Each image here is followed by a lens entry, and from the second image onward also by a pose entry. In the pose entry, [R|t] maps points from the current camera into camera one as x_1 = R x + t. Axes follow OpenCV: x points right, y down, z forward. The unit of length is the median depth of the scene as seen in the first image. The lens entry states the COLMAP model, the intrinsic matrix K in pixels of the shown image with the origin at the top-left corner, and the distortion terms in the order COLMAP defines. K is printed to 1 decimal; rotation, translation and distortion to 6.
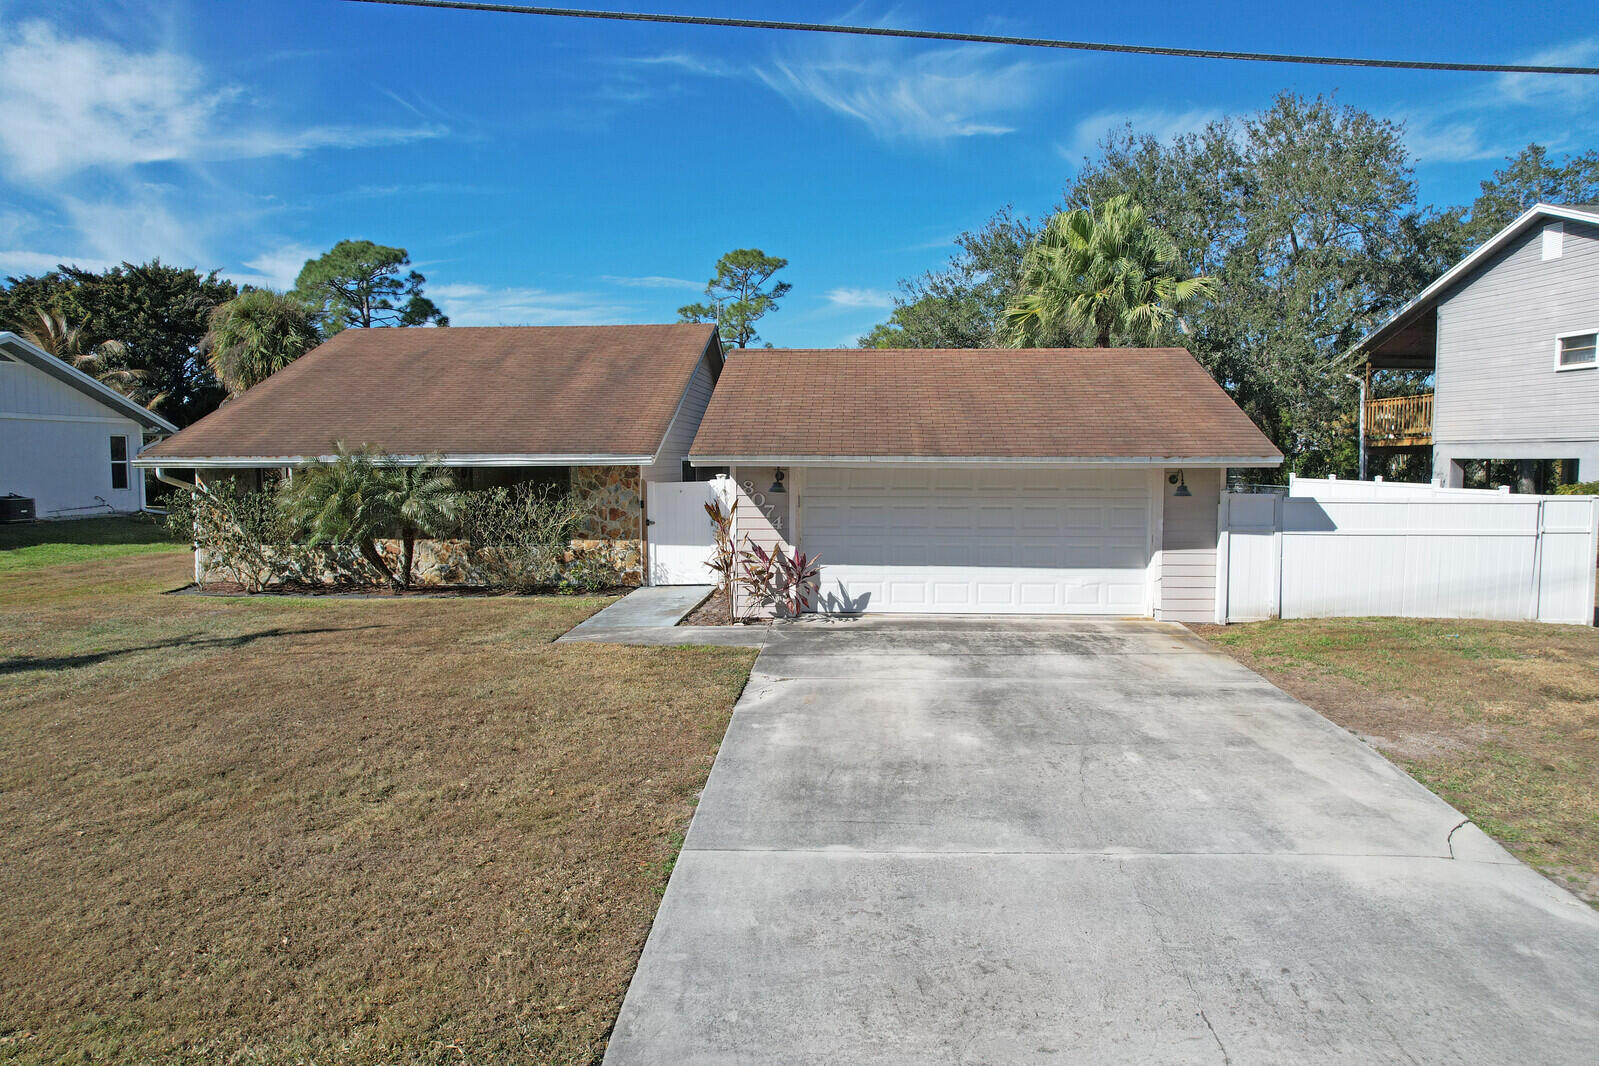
lens RADIAL K [[1061.9, 0, 807.5], [0, 1061.9, 528.9], [0, 0, 1]] dist [-0.056859, 0.030399]
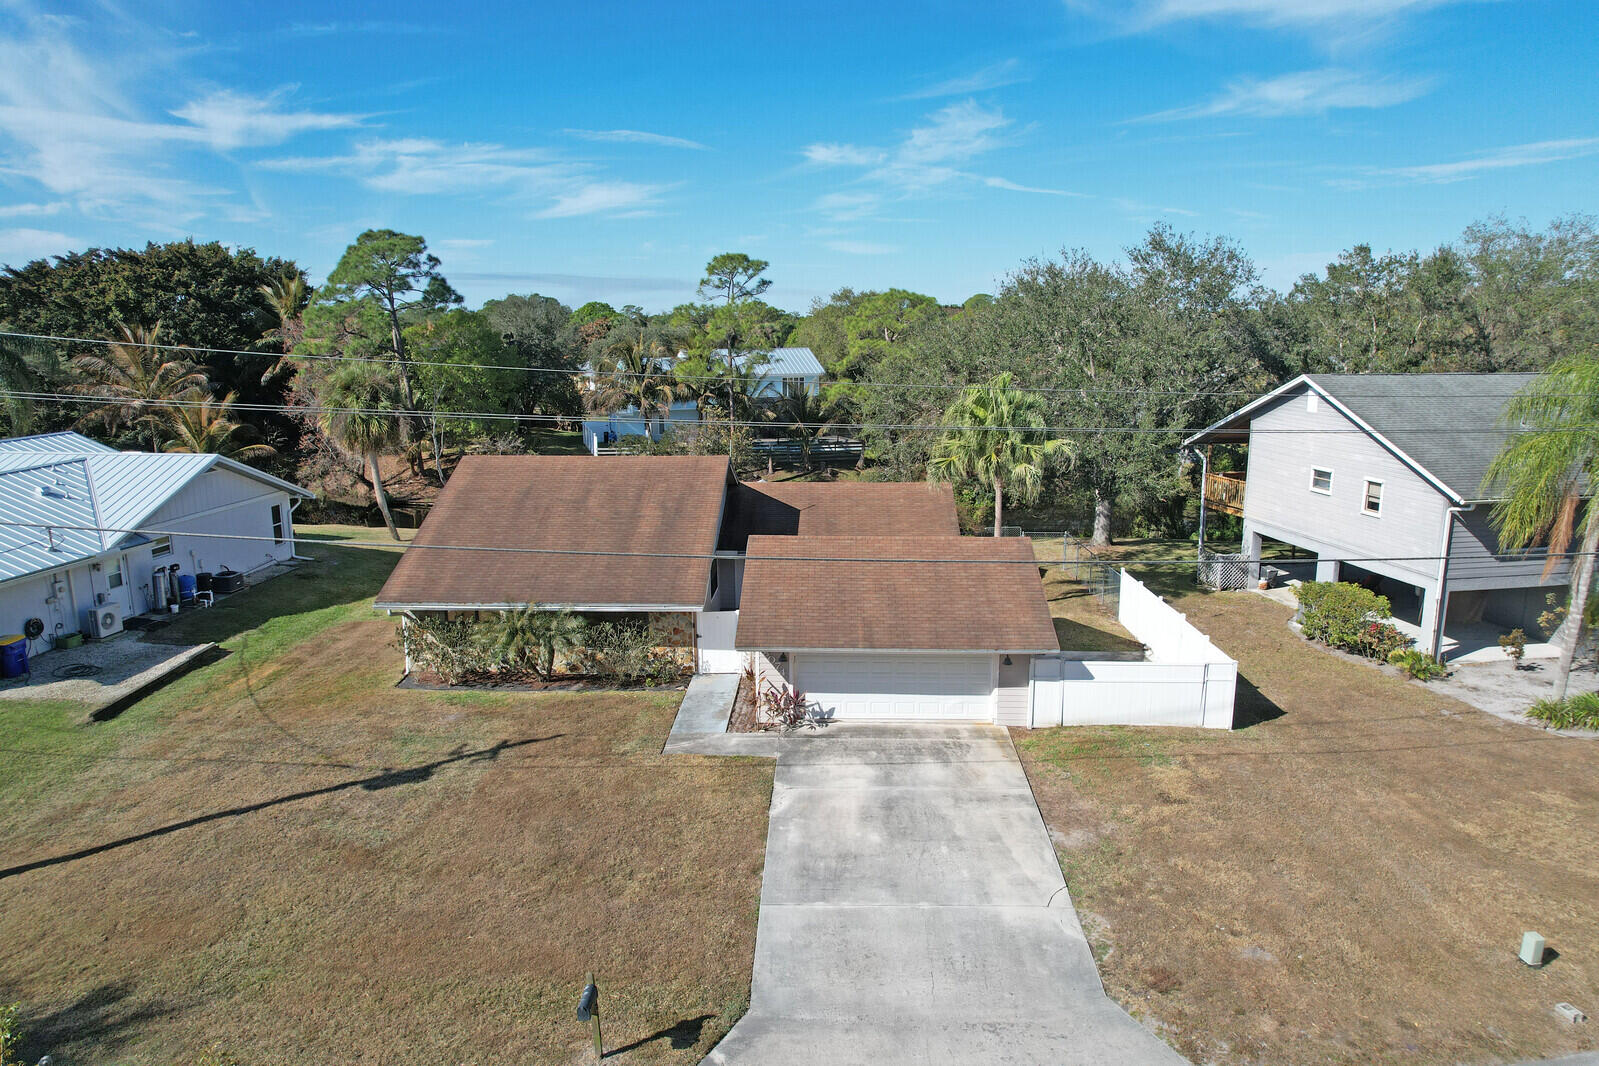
lens RADIAL K [[1061.9, 0, 799.7], [0, 1061.9, 530.7], [0, 0, 1]] dist [-0.056859, 0.030399]
pose [[0.999831, -0.007769, 0.016650, -0.033183], [0.005631, 0.992167, 0.124794, -0.557102], [-0.017490, -0.124679, 0.992043, -0.879670]]
